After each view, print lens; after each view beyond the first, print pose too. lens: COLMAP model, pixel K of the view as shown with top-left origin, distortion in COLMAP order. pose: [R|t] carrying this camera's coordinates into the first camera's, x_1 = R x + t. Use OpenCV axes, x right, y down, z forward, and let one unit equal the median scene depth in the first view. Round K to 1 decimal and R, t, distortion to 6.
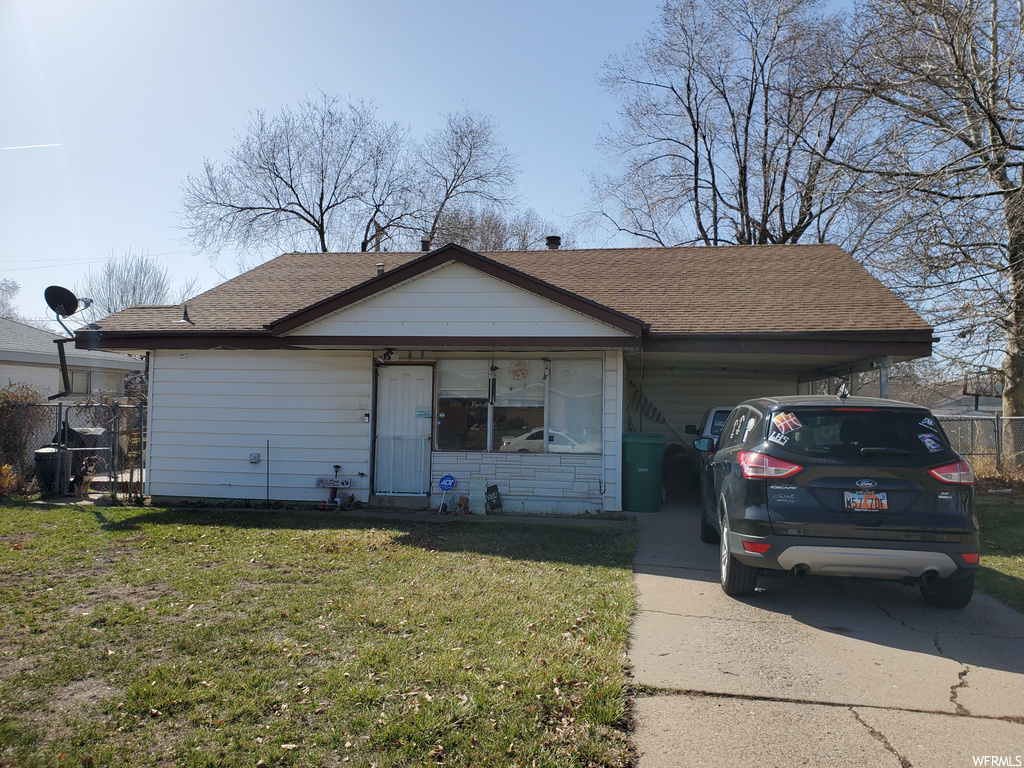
lens RADIAL K [[821.9, 0, 510.7], [0, 821.9, 386.9], [0, 0, 1]] dist [0.060116, -0.026198]
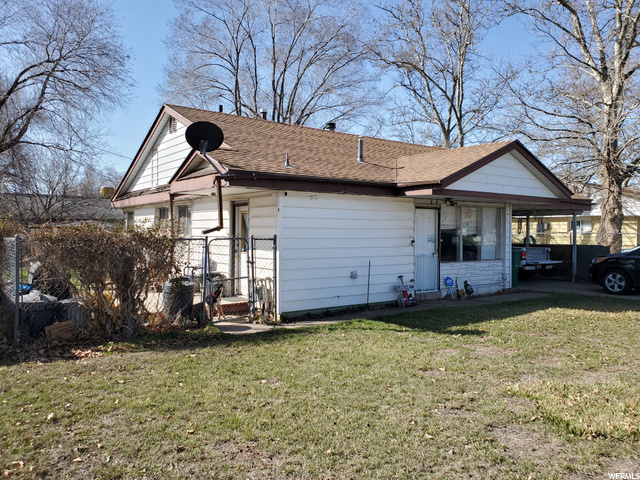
lens RADIAL K [[513.7, 0, 319.1], [0, 513.7, 237.5], [0, 0, 1]] dist [0.060116, -0.026198]
pose [[0.698167, -0.018652, 0.715692, -0.973249], [-0.019455, 0.998797, 0.045008, -0.011954], [-0.715671, -0.045346, 0.696964, 0.463077]]
